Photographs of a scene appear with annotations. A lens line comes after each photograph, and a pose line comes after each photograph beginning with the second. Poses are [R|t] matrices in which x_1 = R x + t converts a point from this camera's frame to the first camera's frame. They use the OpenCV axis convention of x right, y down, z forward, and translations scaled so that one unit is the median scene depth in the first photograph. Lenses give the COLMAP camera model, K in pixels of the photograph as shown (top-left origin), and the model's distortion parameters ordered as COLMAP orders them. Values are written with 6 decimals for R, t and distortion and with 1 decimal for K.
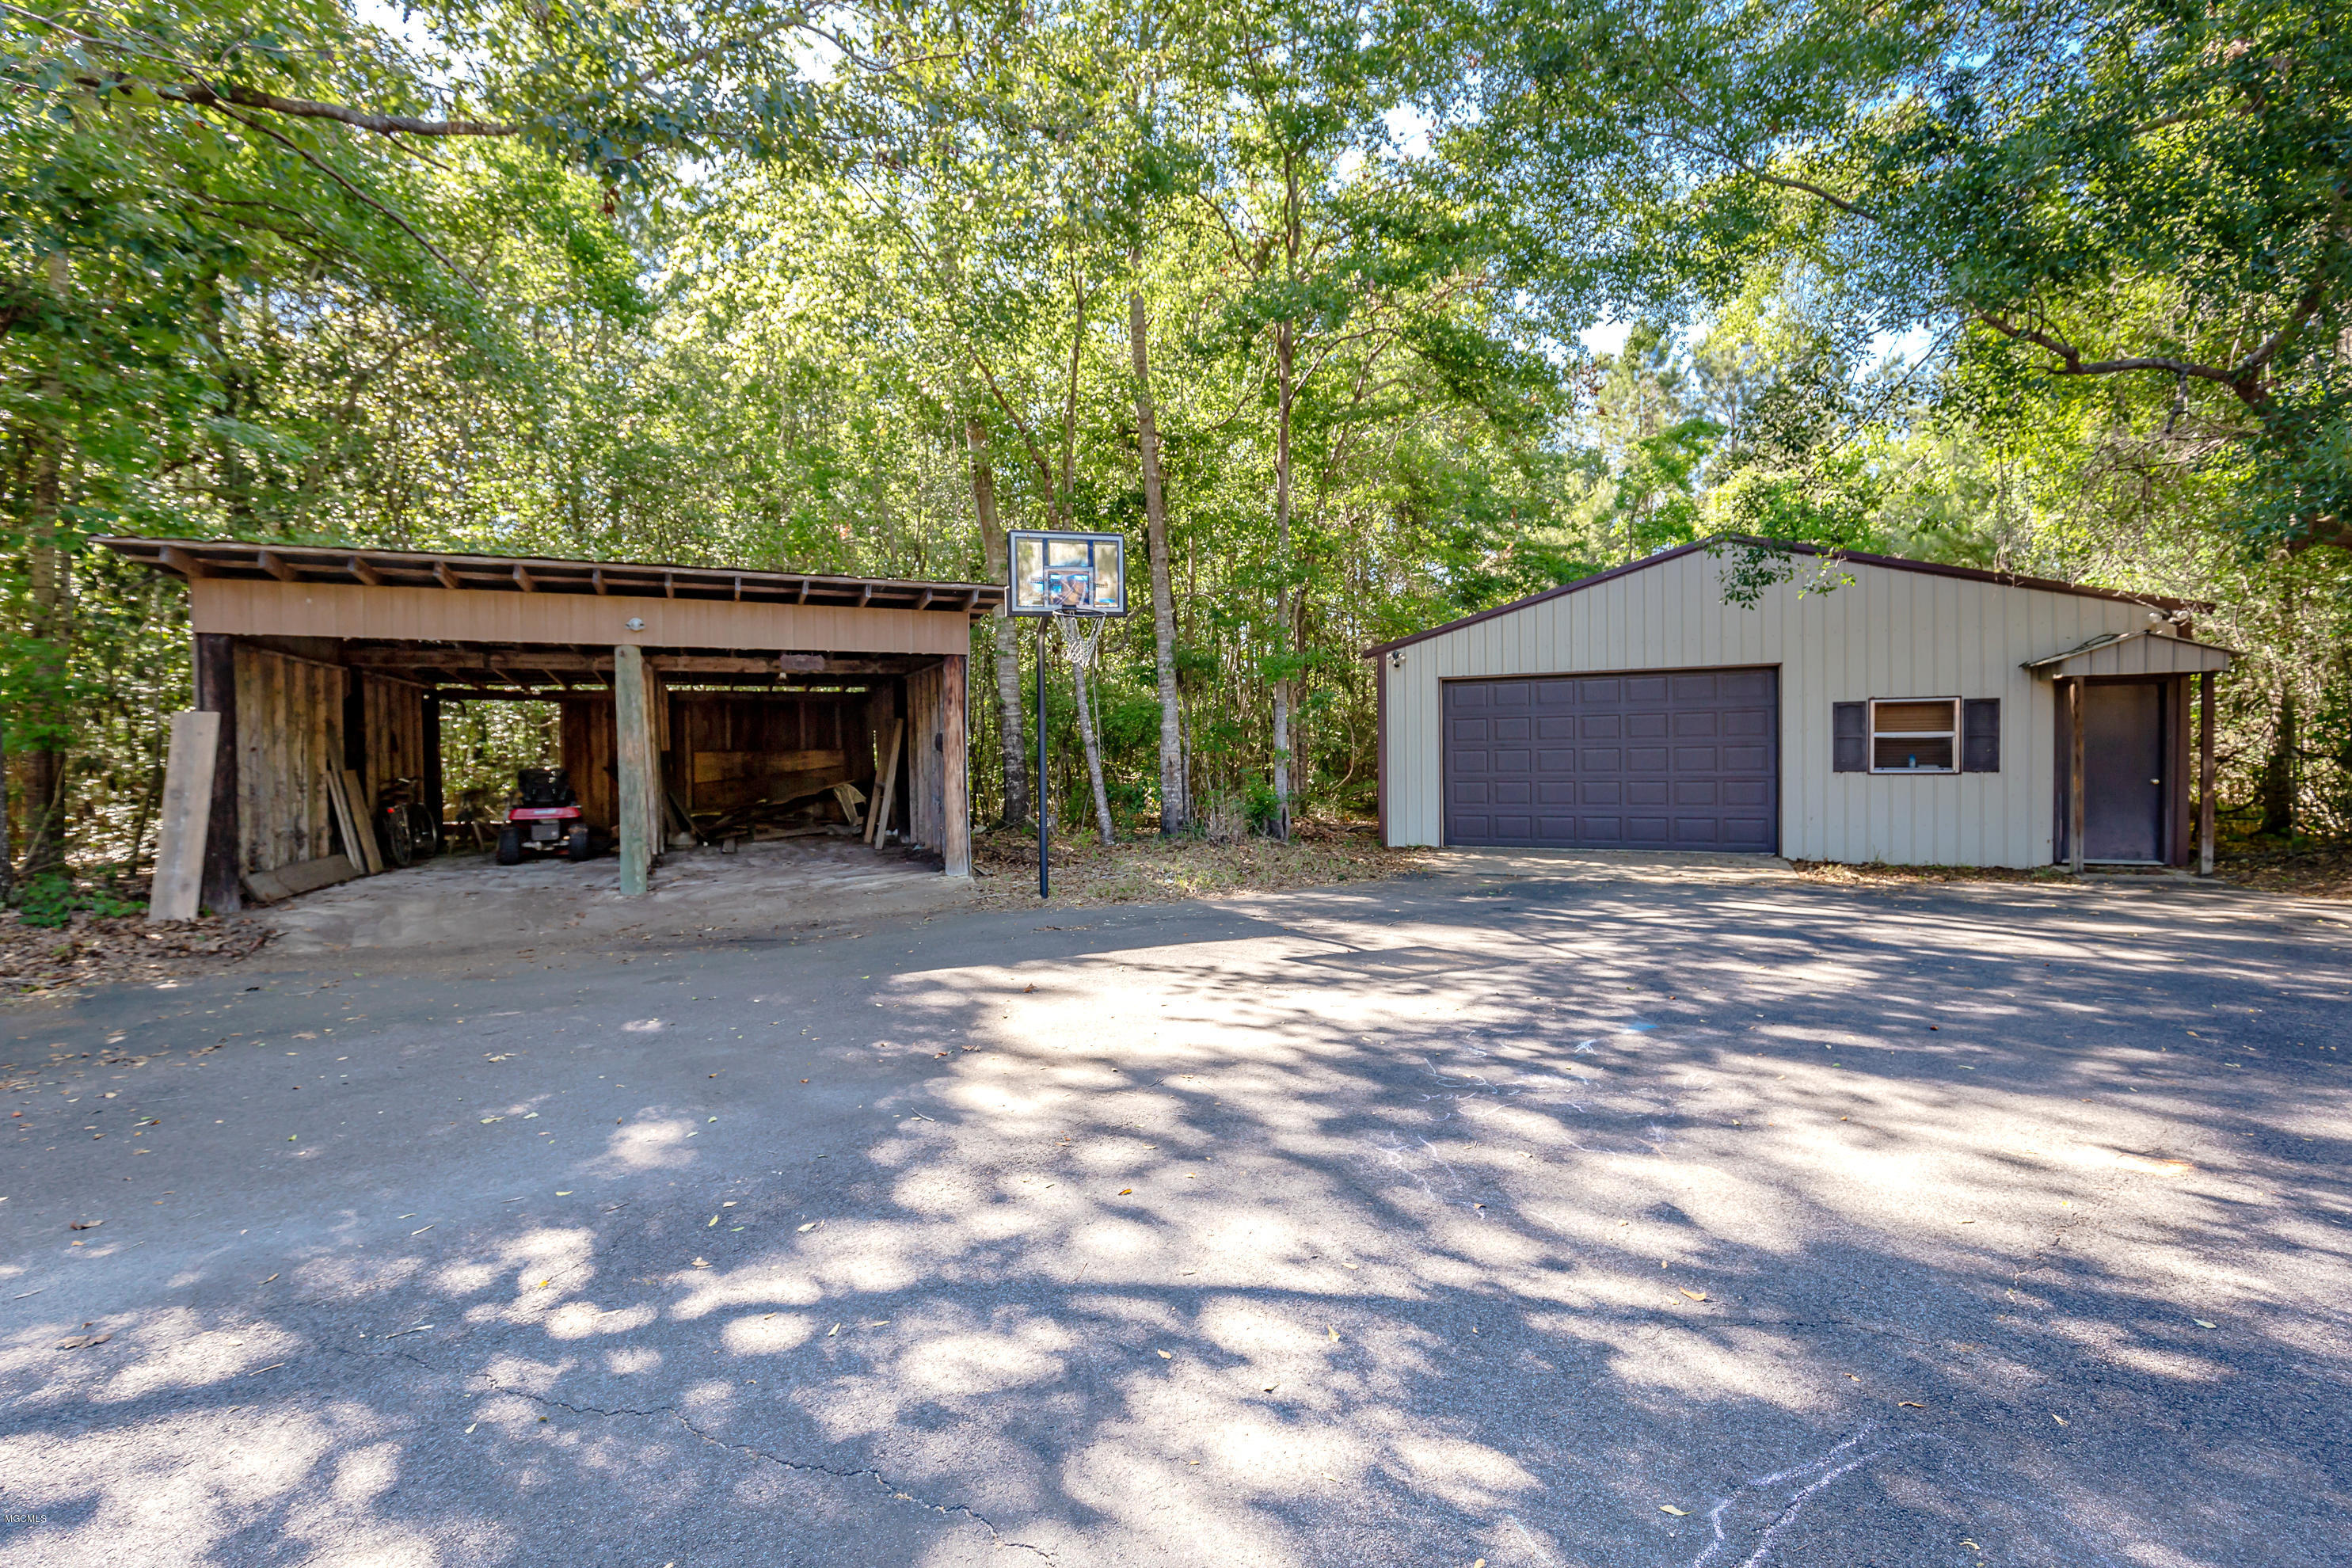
lens RADIAL K [[1068.7, 0, 1176.0], [0, 1068.7, 784.0], [0, 0, 1]] dist [-0.001798, -0.000112]
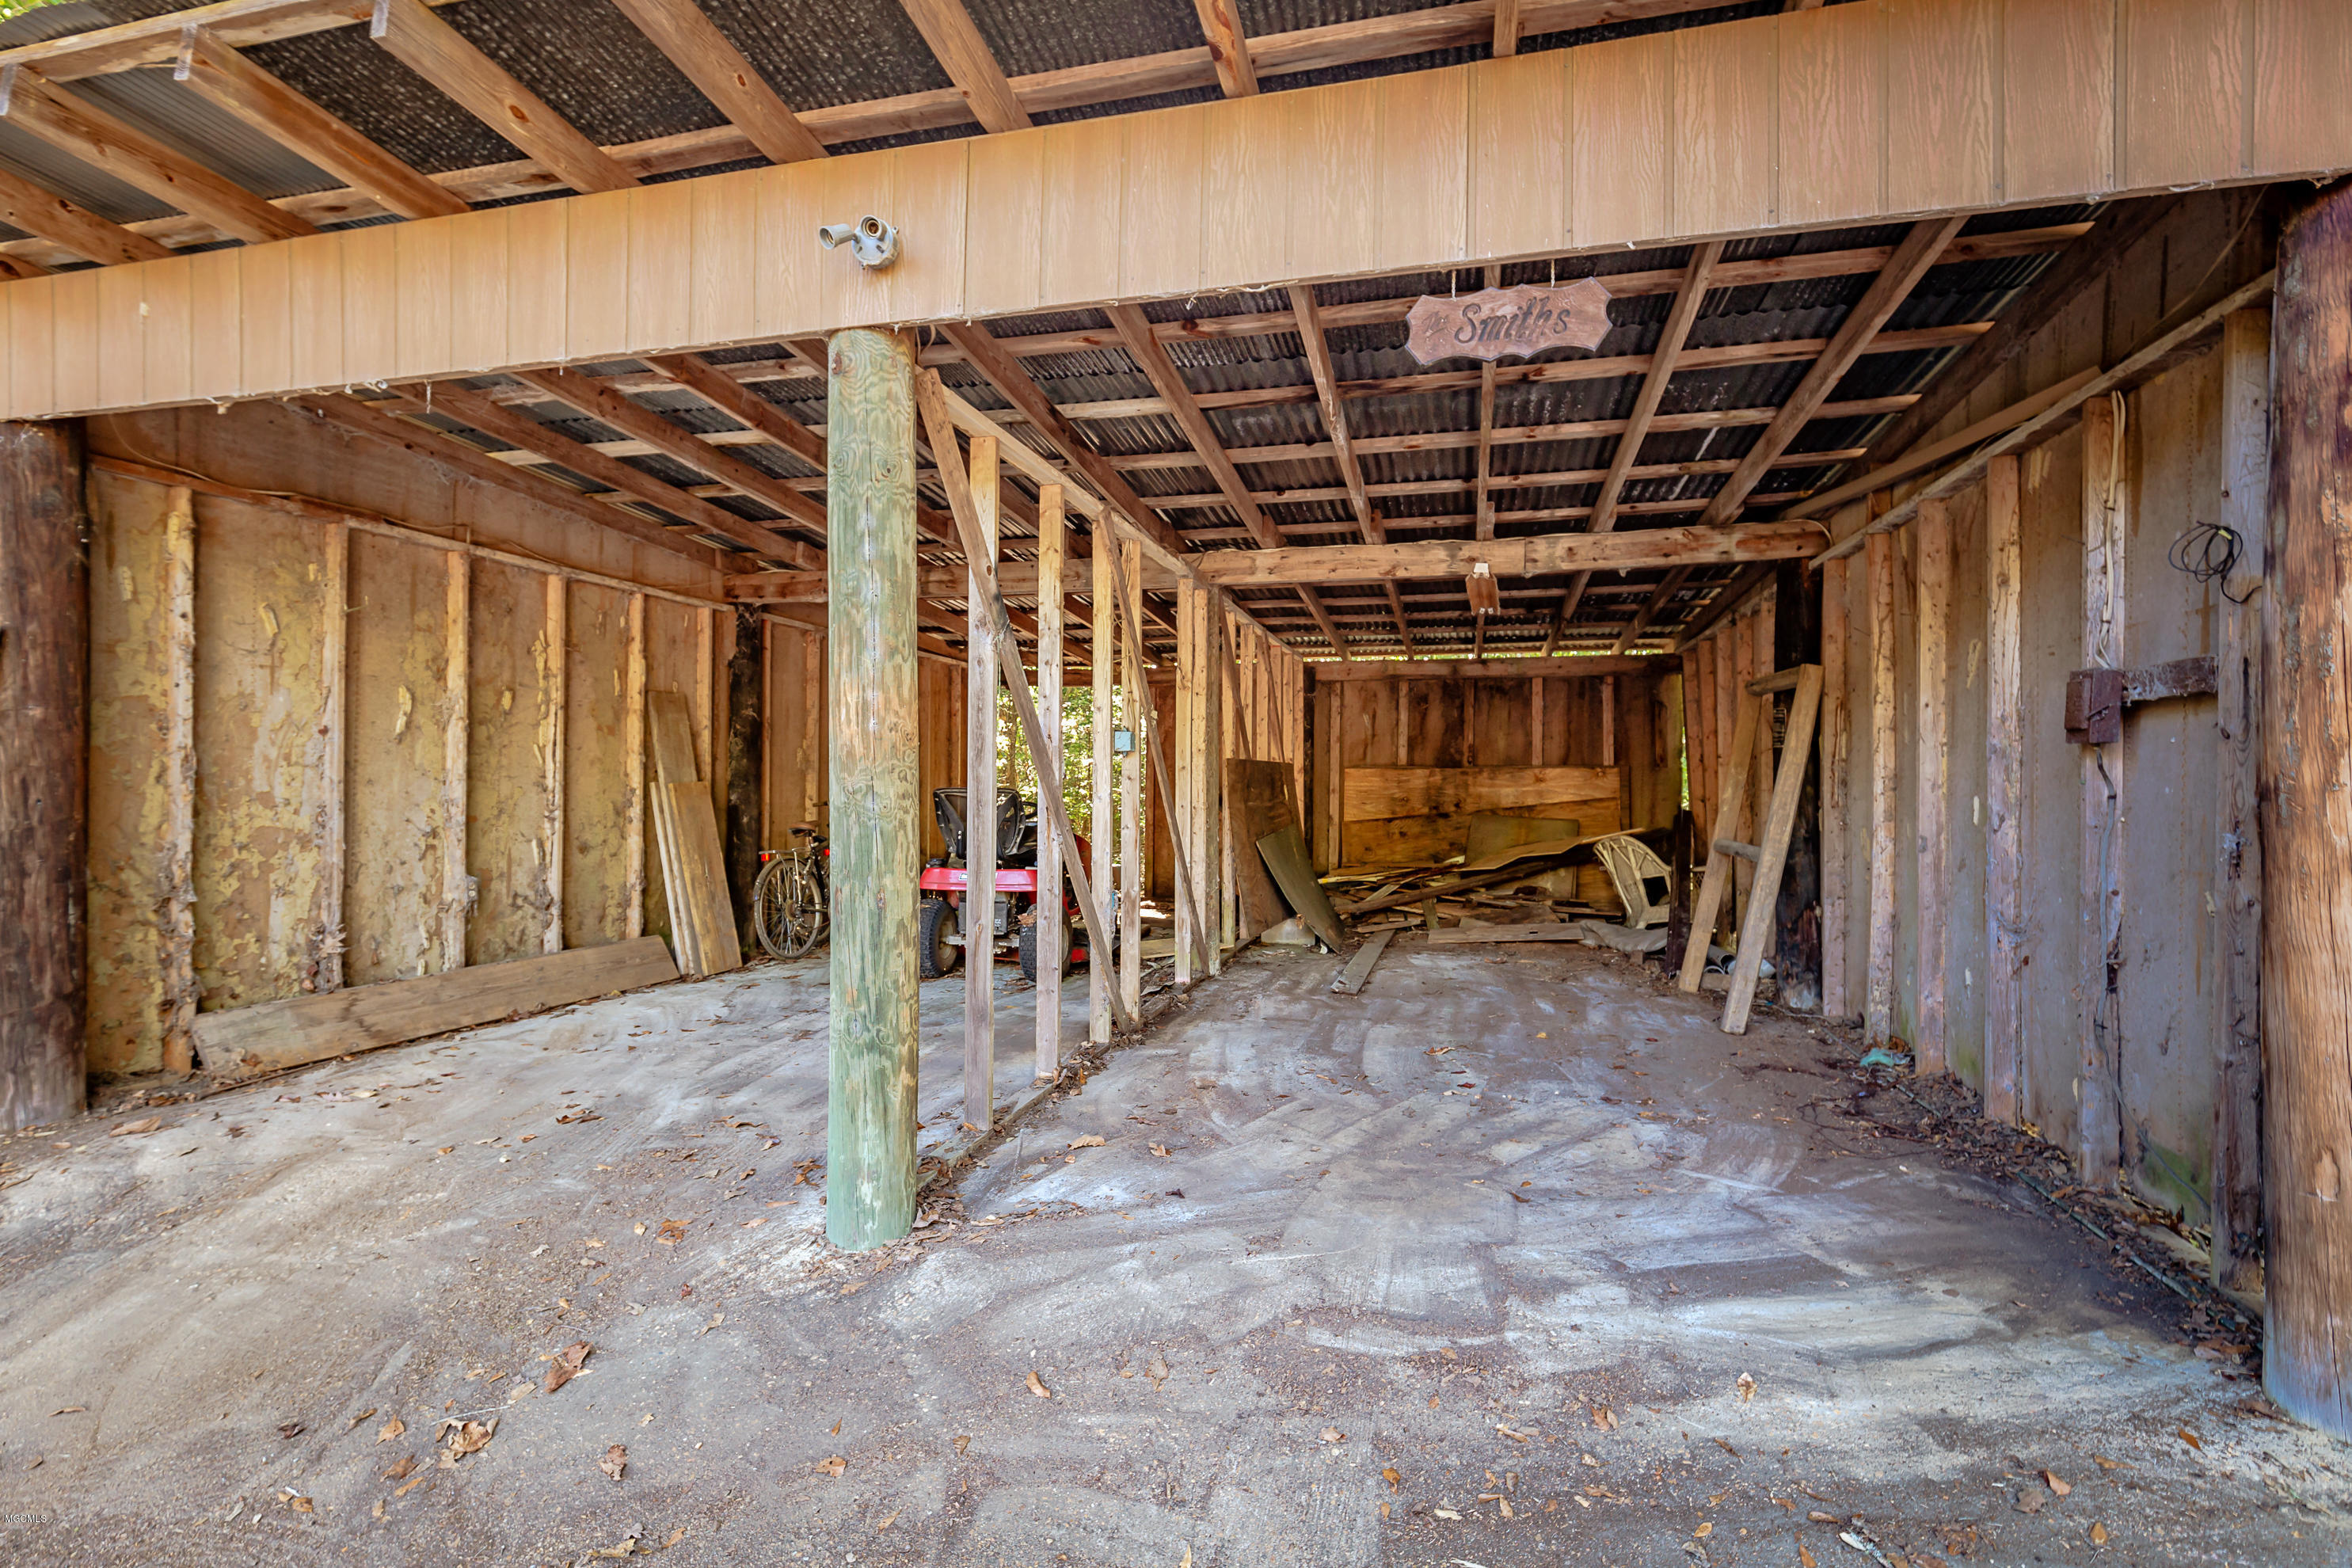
lens RADIAL K [[1068.7, 0, 1176.0], [0, 1068.7, 784.0], [0, 0, 1]] dist [-0.001798, -0.000112]
pose [[0.781767, 0.005515, -0.623546, -0.450503], [-0.030498, 0.999102, -0.029401, -0.005687], [0.622824, 0.042001, 0.781234, 1.352902]]
